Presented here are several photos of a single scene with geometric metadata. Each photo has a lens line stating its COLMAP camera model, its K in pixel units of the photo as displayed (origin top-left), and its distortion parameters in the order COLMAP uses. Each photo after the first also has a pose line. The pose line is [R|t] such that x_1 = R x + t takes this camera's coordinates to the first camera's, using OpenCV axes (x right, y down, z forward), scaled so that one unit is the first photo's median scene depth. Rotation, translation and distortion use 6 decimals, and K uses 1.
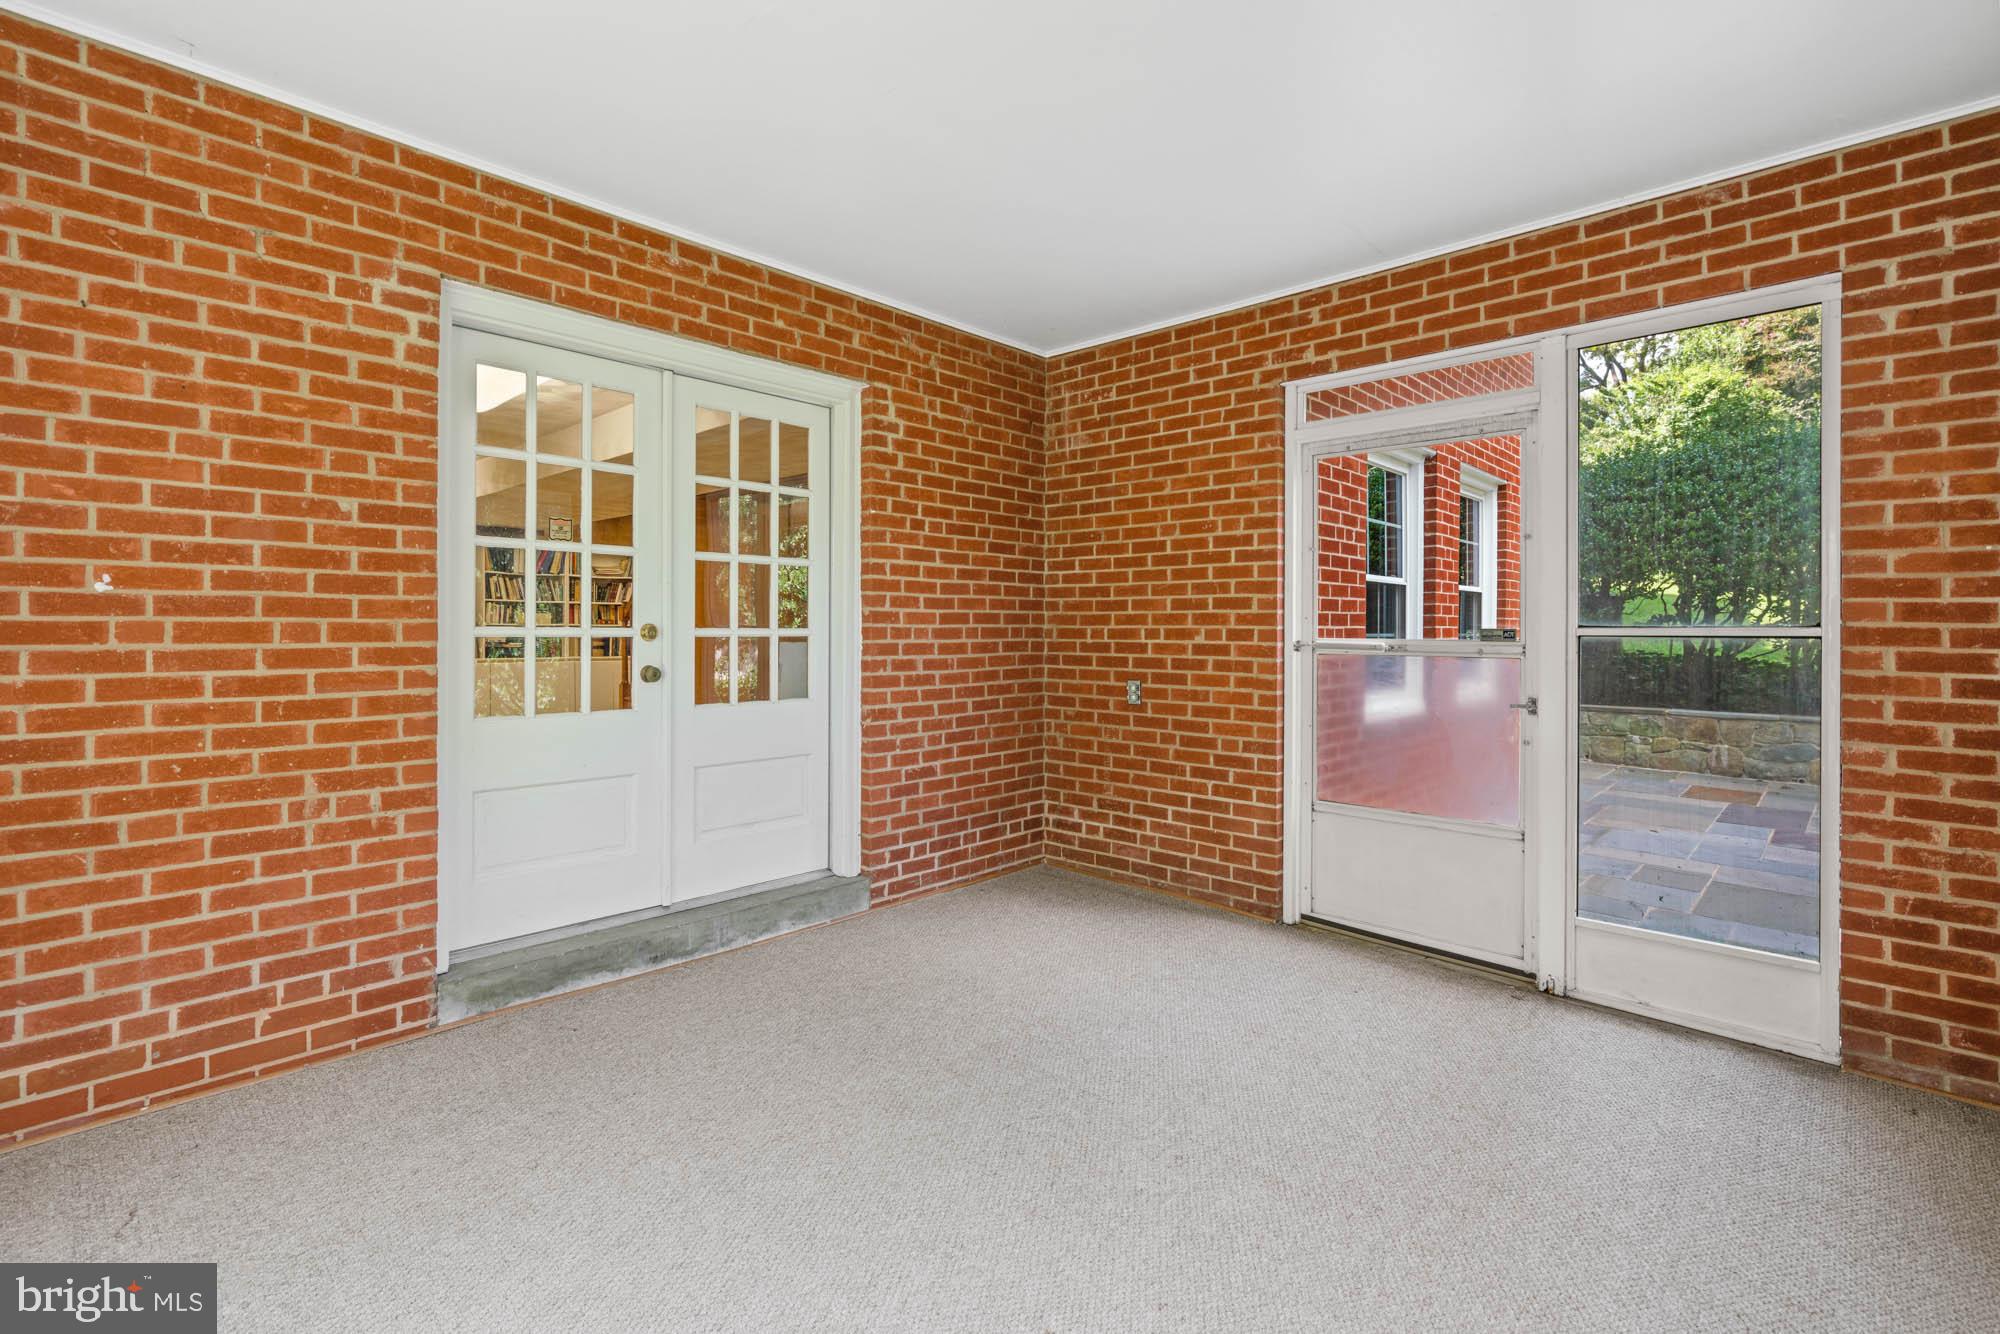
lens RADIAL K [[918.2, 0, 1002.5], [0, 918.2, 648.4], [0, 0, 1]] dist [-0.000364, 0.000311]
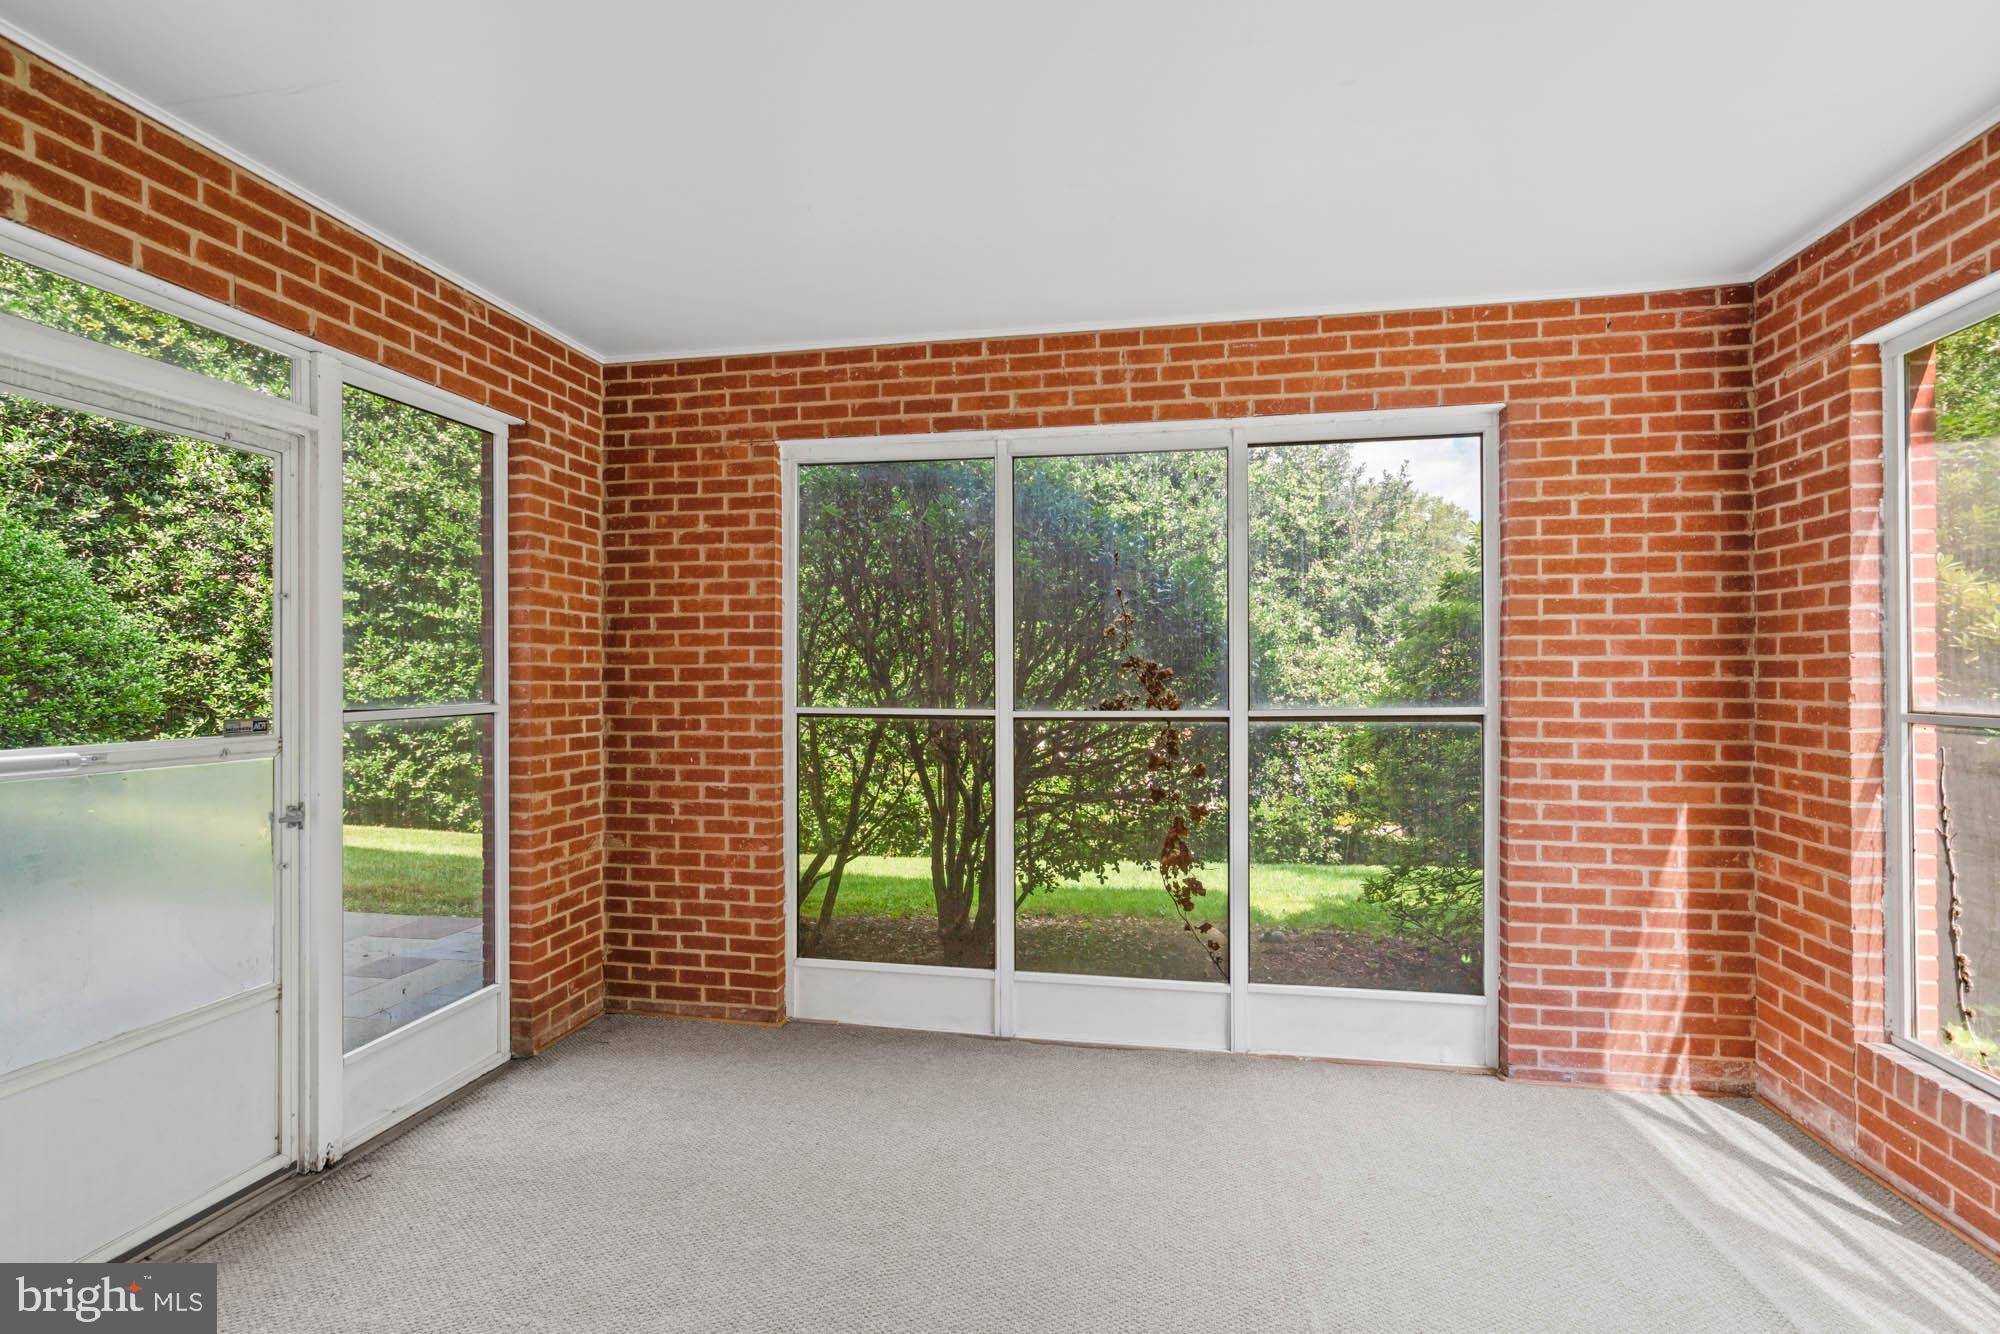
lens RADIAL K [[918.2, 0, 999.9], [0, 918.2, 671.2], [0, 0, 1]] dist [-0.000364, 0.000311]
pose [[-0.548591, 0.000042, 0.836091, -0.457805], [0.016066, 0.999816, 0.010491, -0.066073], [-0.835936, 0.019188, -0.548491, 1.073790]]
